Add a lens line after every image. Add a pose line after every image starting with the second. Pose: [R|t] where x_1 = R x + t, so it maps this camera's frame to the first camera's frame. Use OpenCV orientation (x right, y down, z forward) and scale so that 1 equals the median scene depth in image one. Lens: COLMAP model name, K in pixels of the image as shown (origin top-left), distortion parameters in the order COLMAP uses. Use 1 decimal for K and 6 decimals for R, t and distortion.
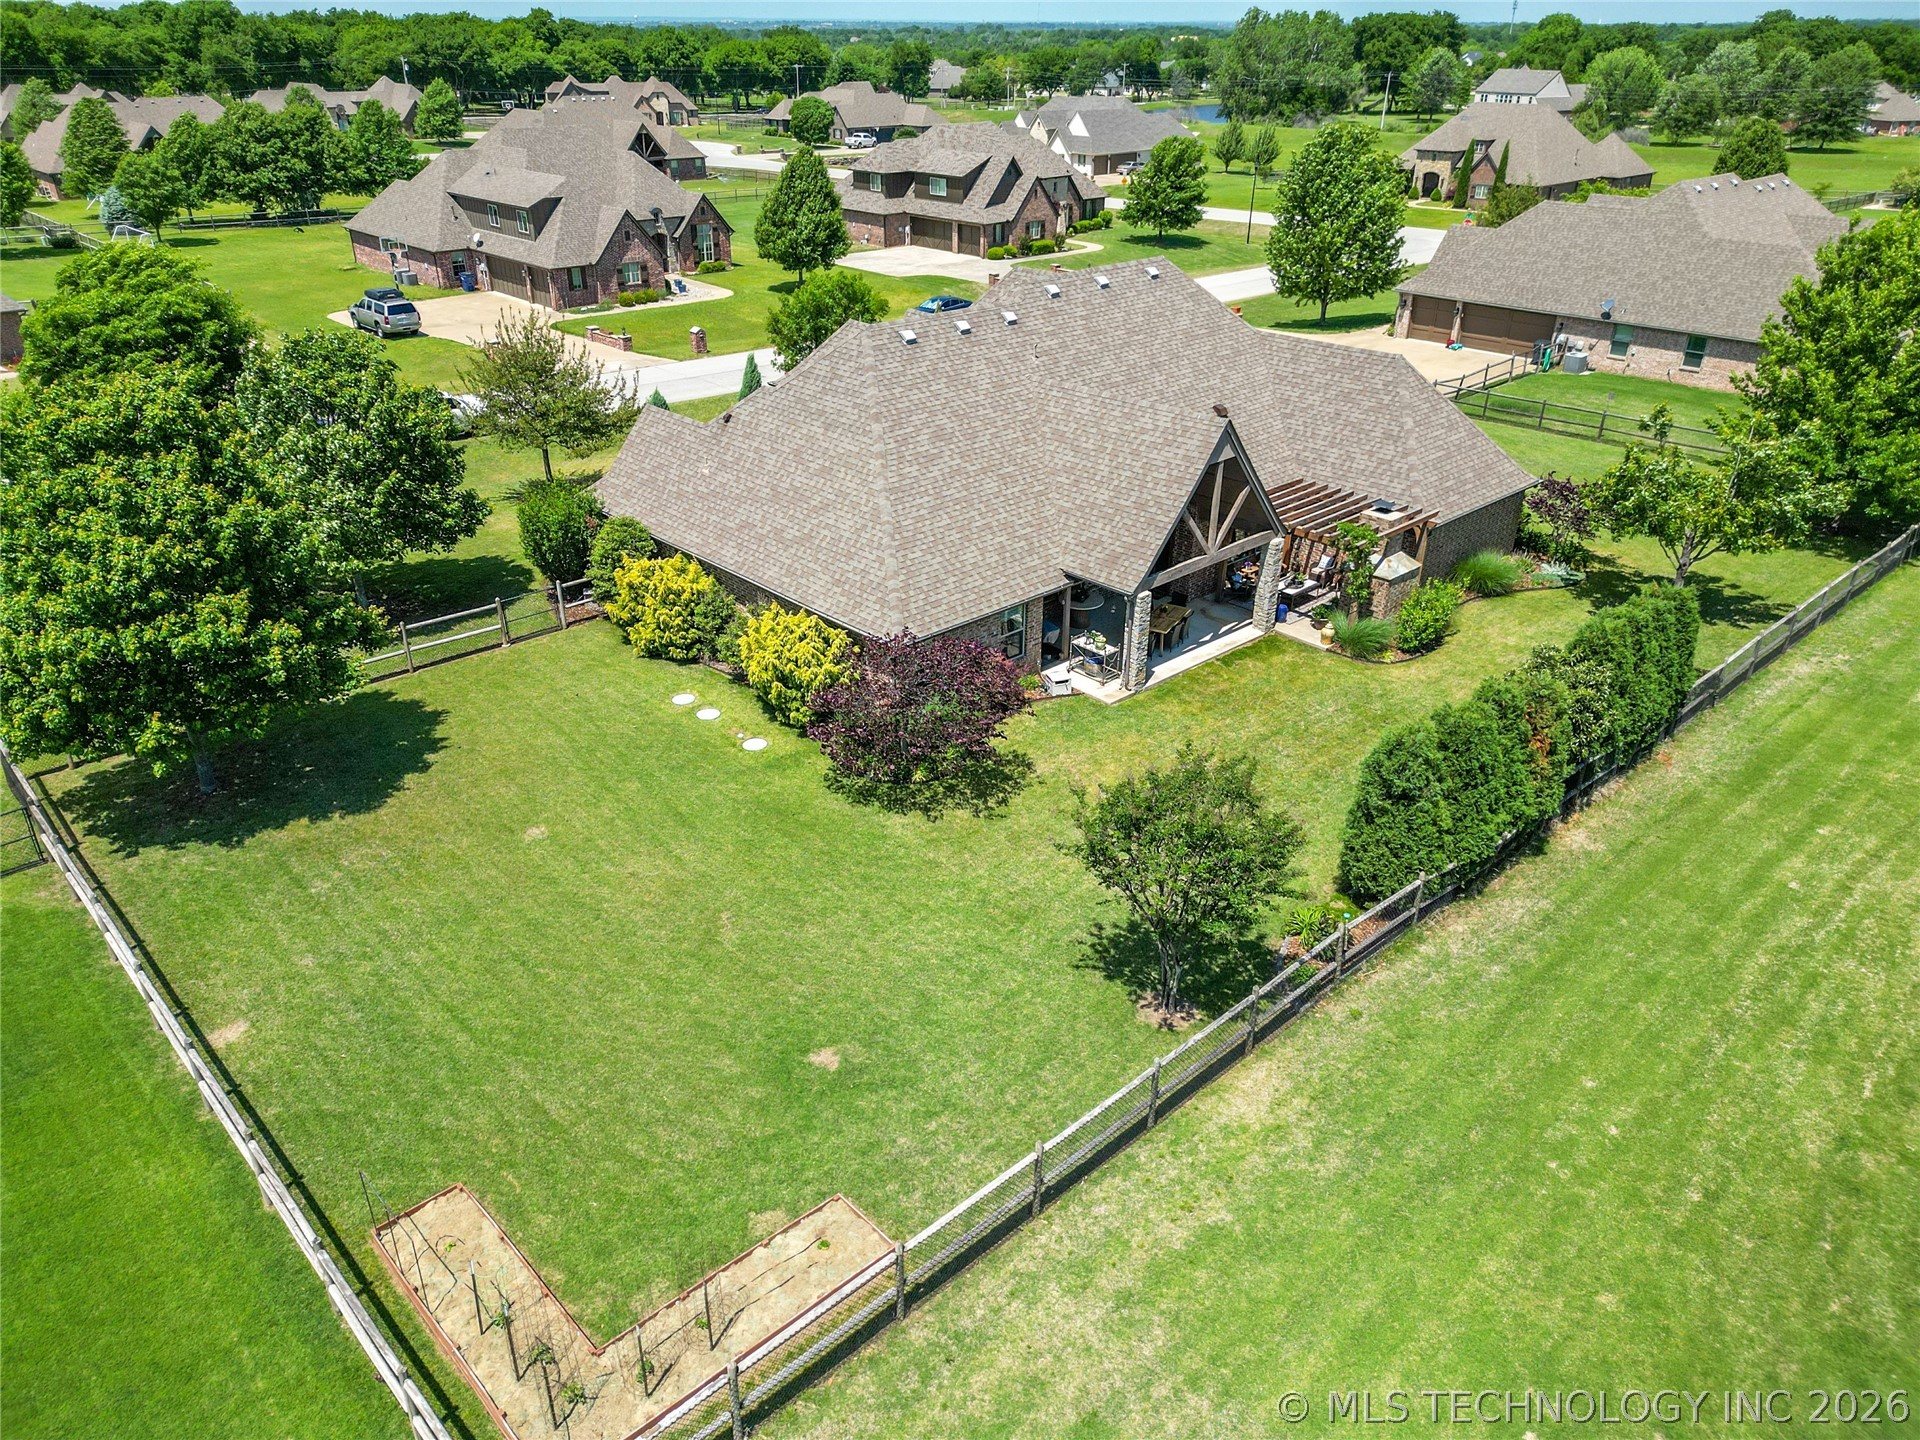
lens RADIAL K [[1341.5, 0, 958.6], [0, 1341.5, 718.0], [0, 0, 1]] dist [0.041877, -0.025477]
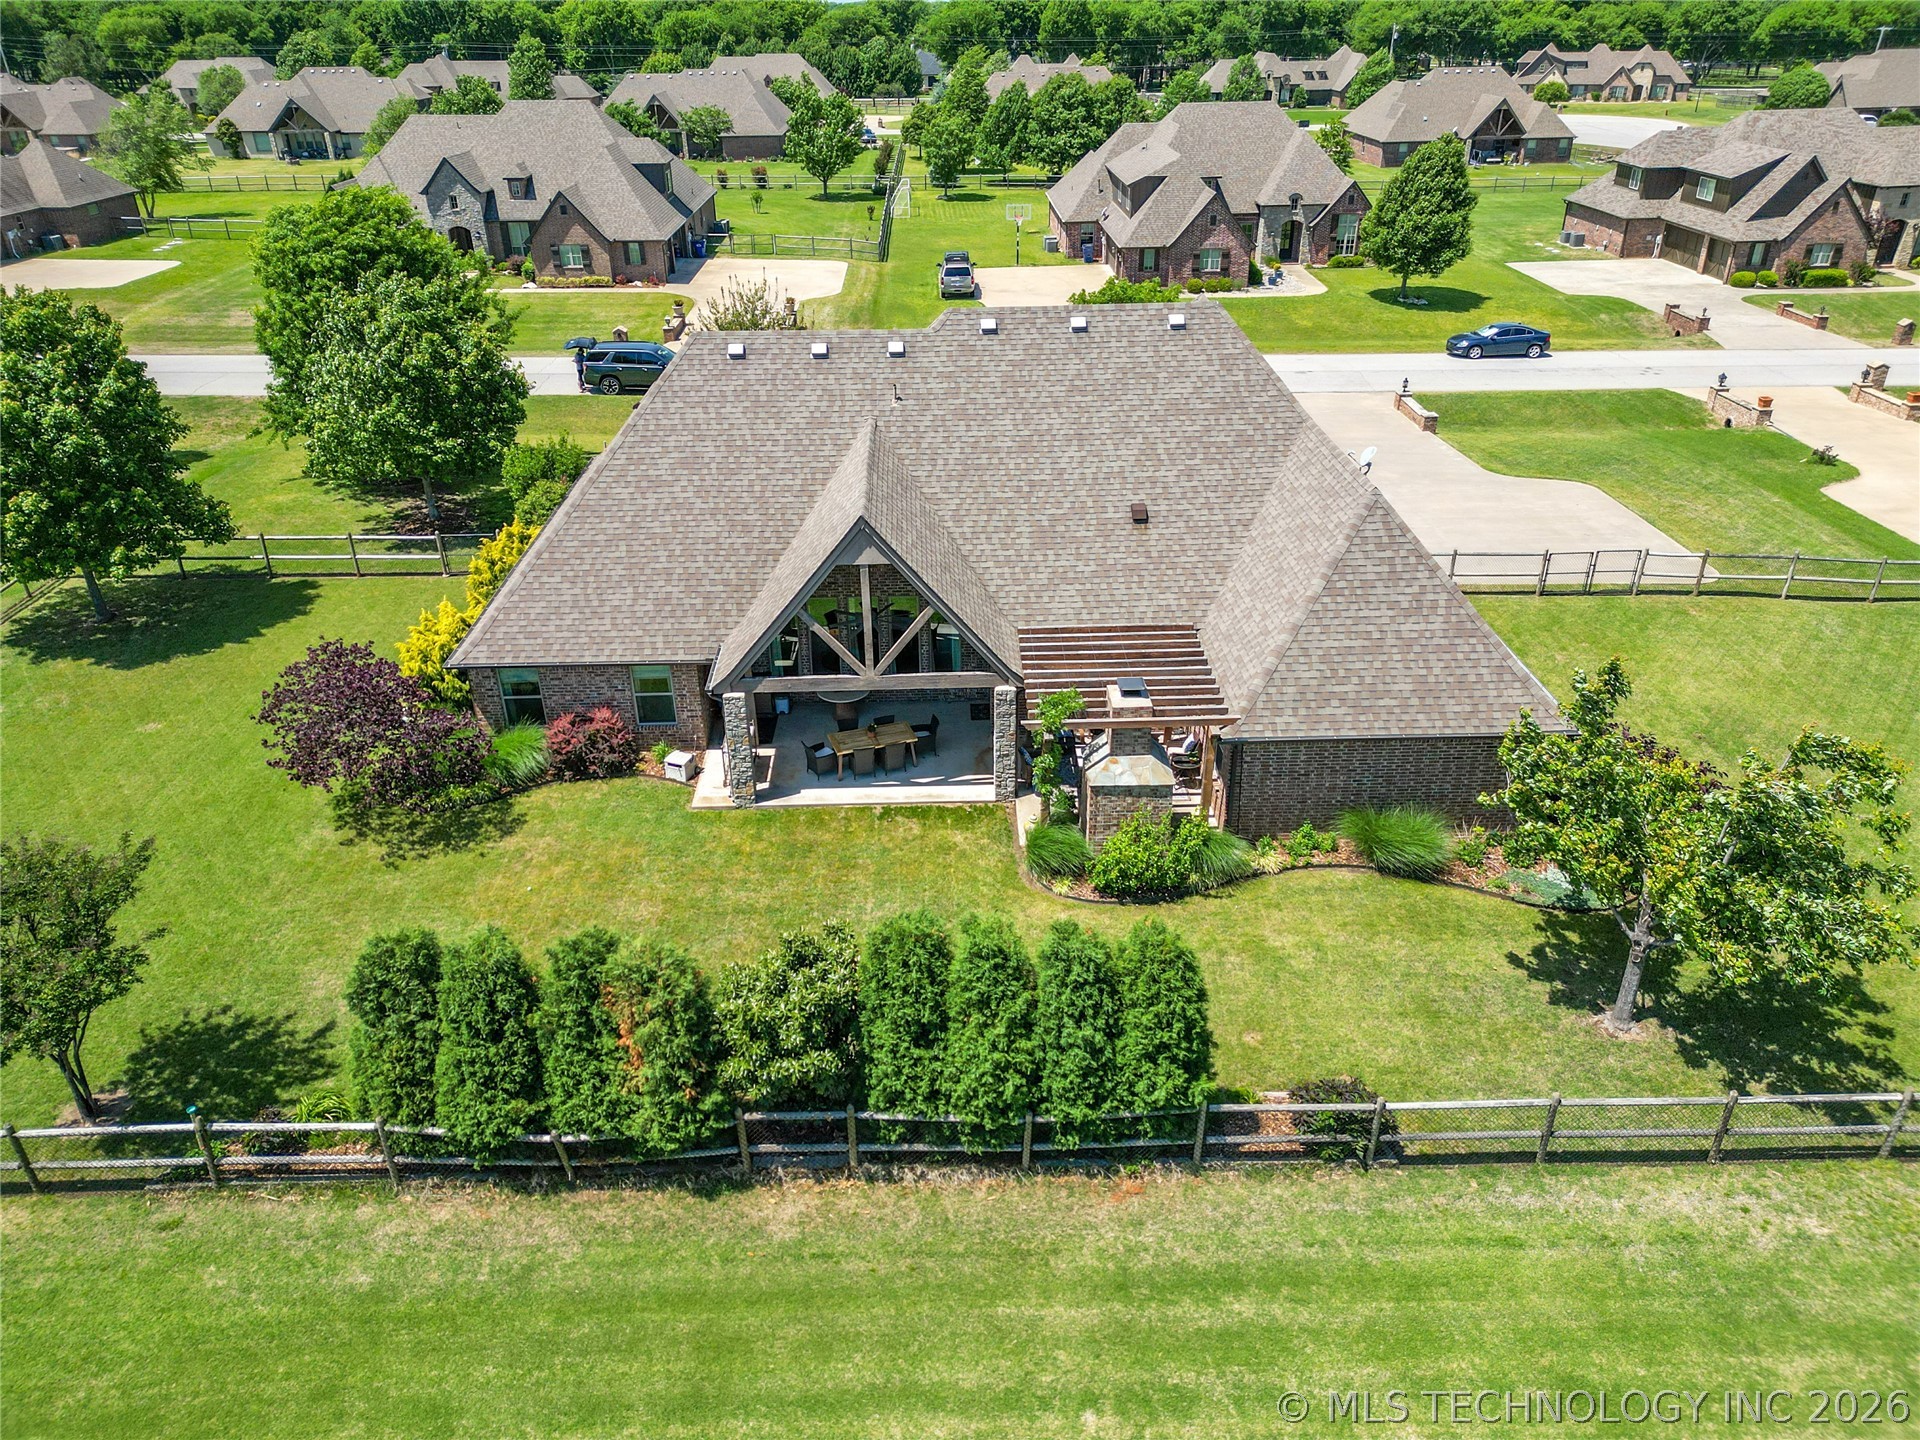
lens RADIAL K [[1341.5, 0, 958.0], [0, 1341.5, 721.7], [0, 0, 1]] dist [0.041877, -0.025477]
pose [[0.744177, 0.306270, -0.593633, 0.231167], [-0.293014, 0.948302, 0.121931, -0.068439], [0.600287, 0.083204, 0.795445, 0.133408]]
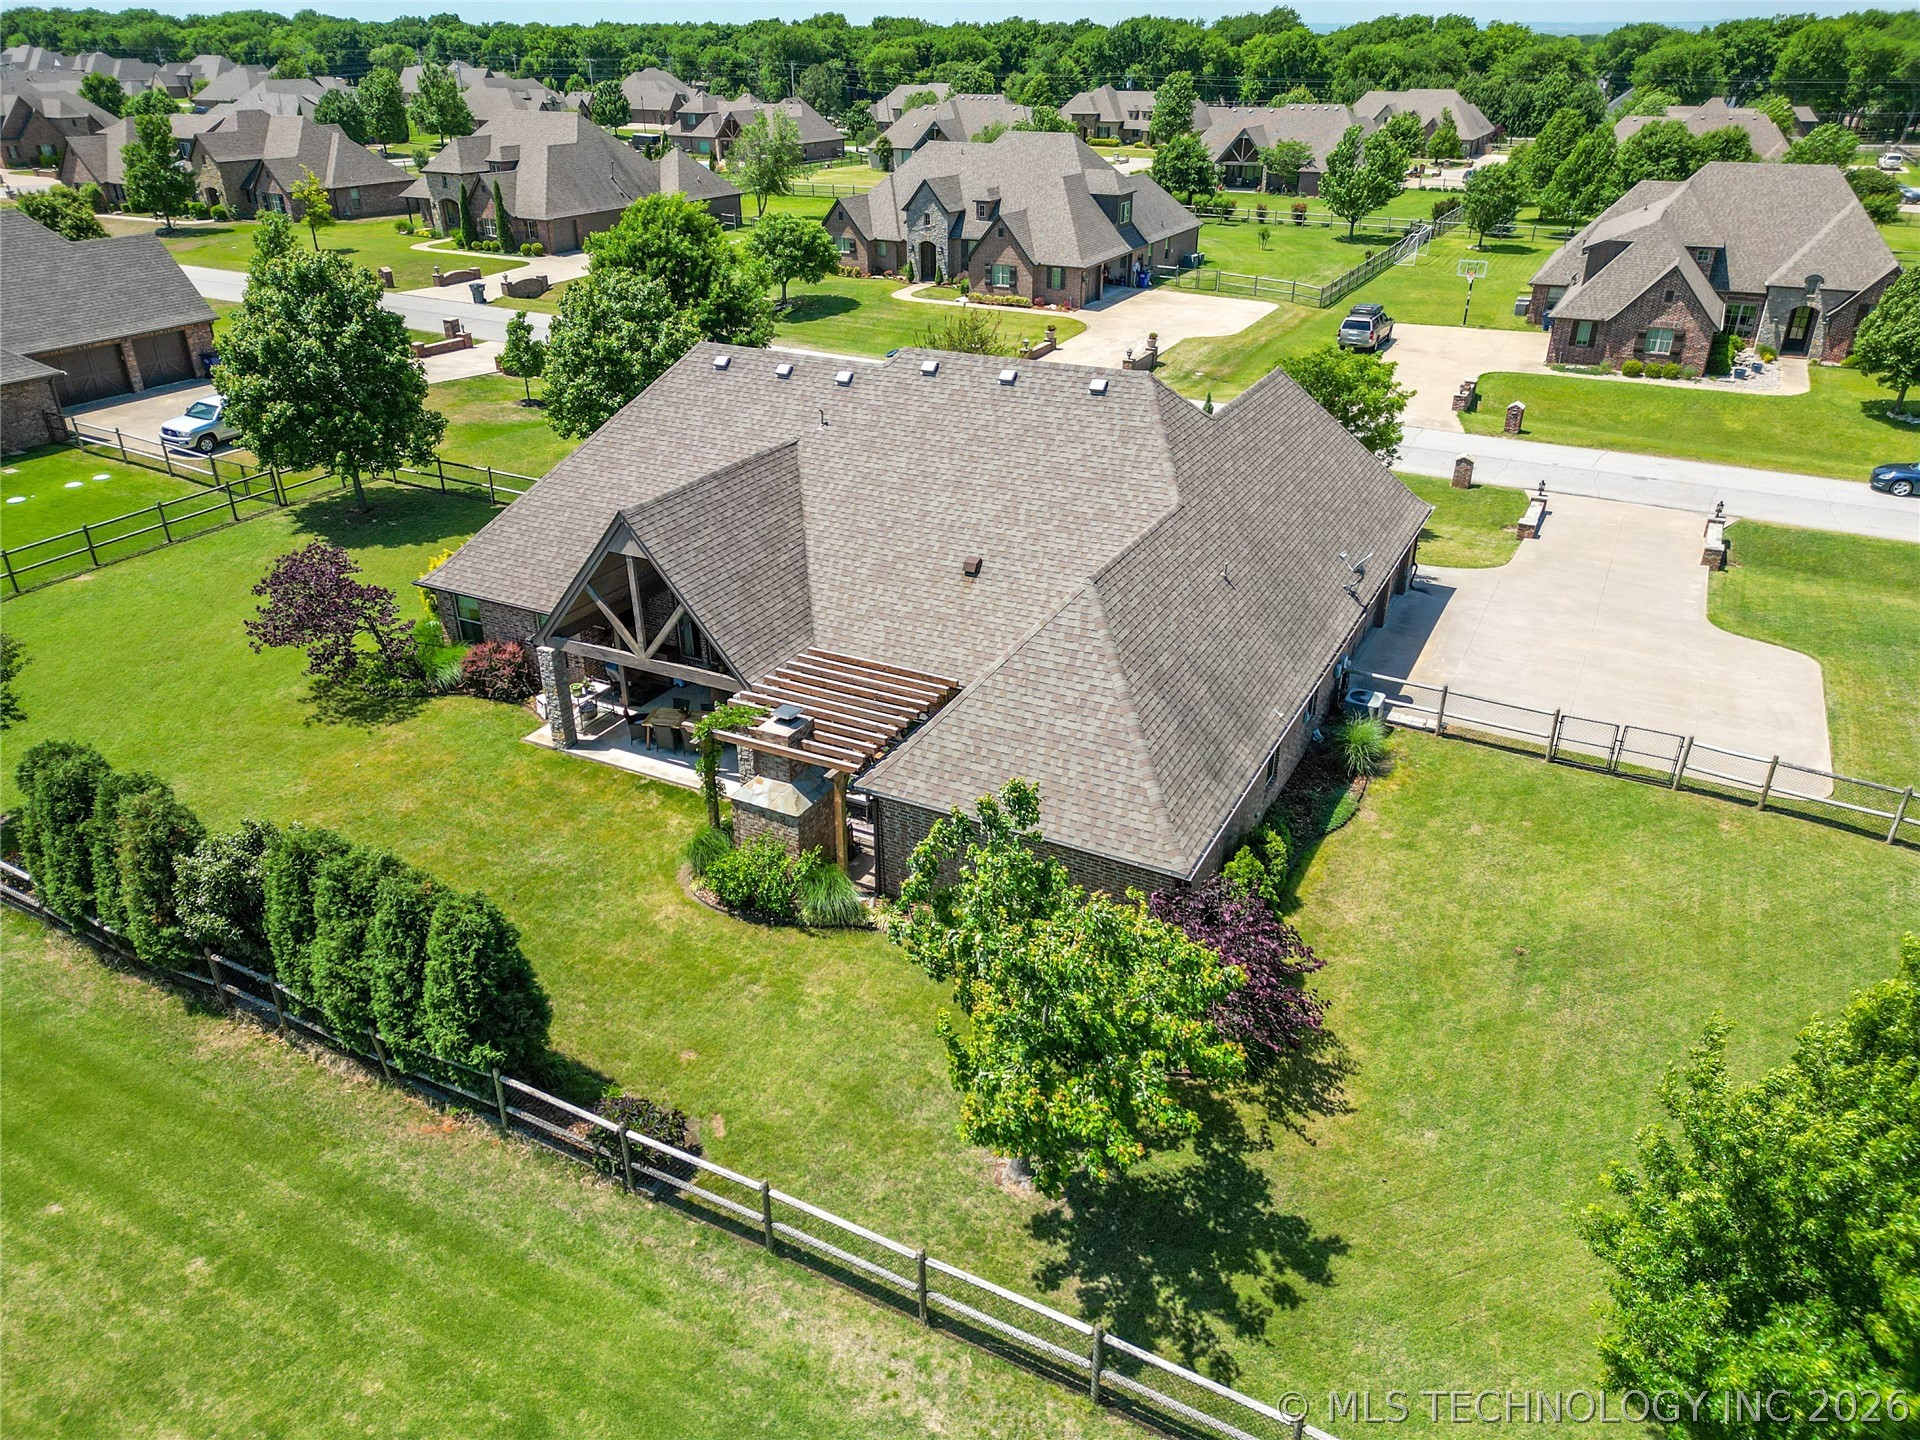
lens RADIAL K [[1341.5, 0, 958.9], [0, 1341.5, 724.8], [0, 0, 1]] dist [0.041877, -0.025477]
pose [[0.329719, 0.428605, -0.841180, 0.332351], [-0.429870, 0.861440, 0.270431, -0.134722], [0.840534, 0.272432, 0.468277, 0.254110]]
